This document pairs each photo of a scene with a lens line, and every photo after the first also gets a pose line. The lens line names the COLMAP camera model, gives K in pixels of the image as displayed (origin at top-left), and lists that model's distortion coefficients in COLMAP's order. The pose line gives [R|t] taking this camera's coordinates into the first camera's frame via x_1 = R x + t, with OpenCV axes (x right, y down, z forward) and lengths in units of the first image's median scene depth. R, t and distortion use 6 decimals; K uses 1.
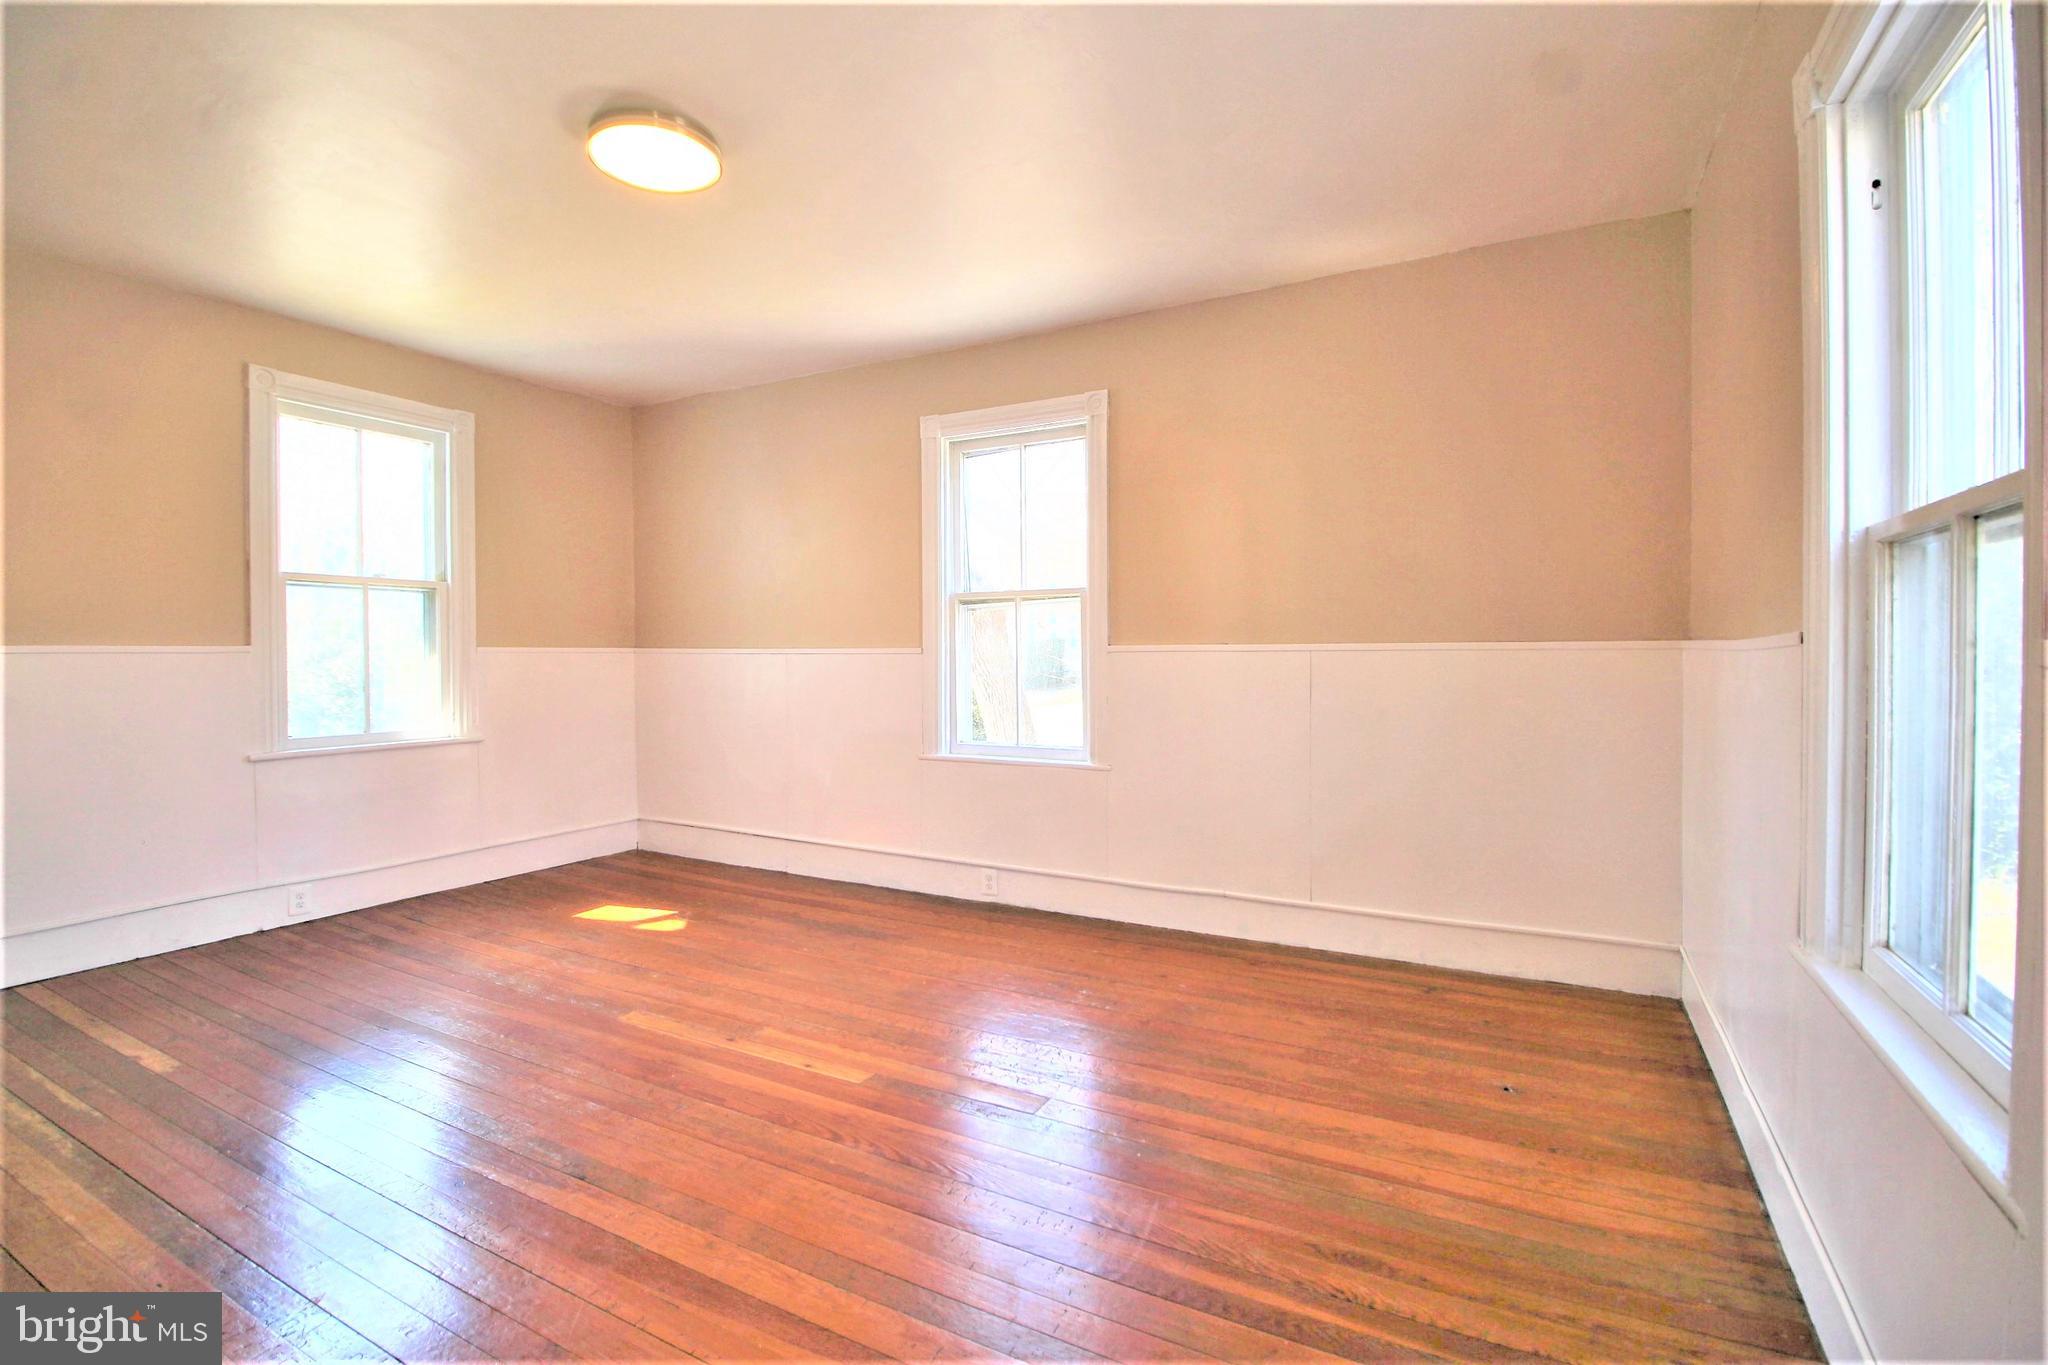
lens RADIAL K [[954.2, 0, 1013.7], [0, 954.2, 661.0], [0, 0, 1]] dist [-0.014298, -0.000701]
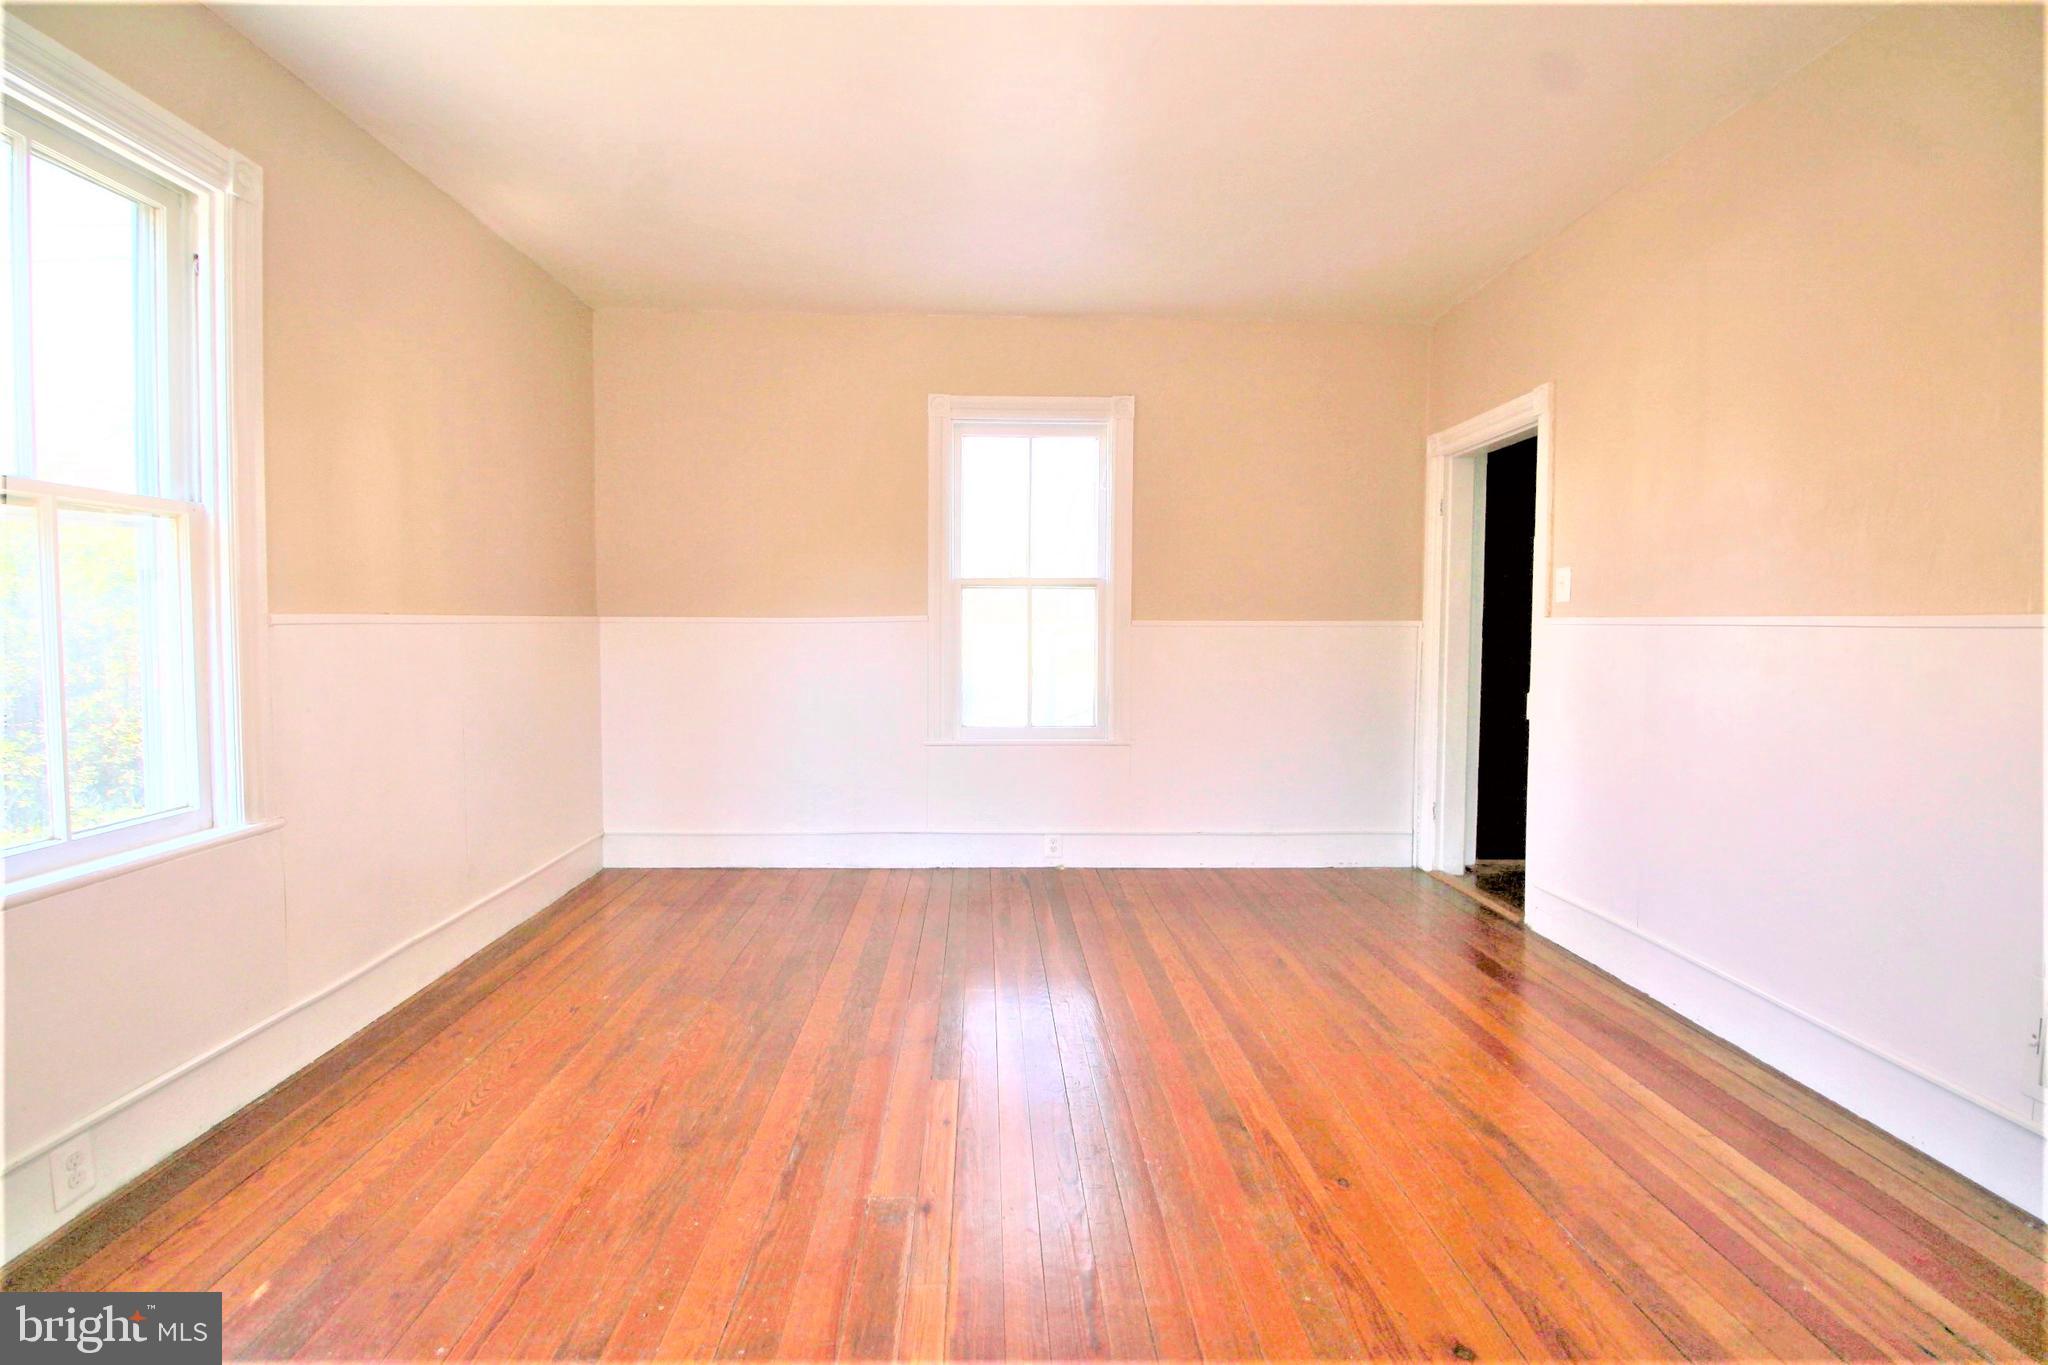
lens RADIAL K [[954.2, 0, 1013.7], [0, 954.2, 661.0], [0, 0, 1]] dist [-0.014298, -0.000701]
pose [[-0.514884, -0.033119, 0.856620, -0.814557], [0.010077, 0.998951, 0.044679, -0.012119], [-0.857200, 0.031637, -0.514010, 1.173388]]
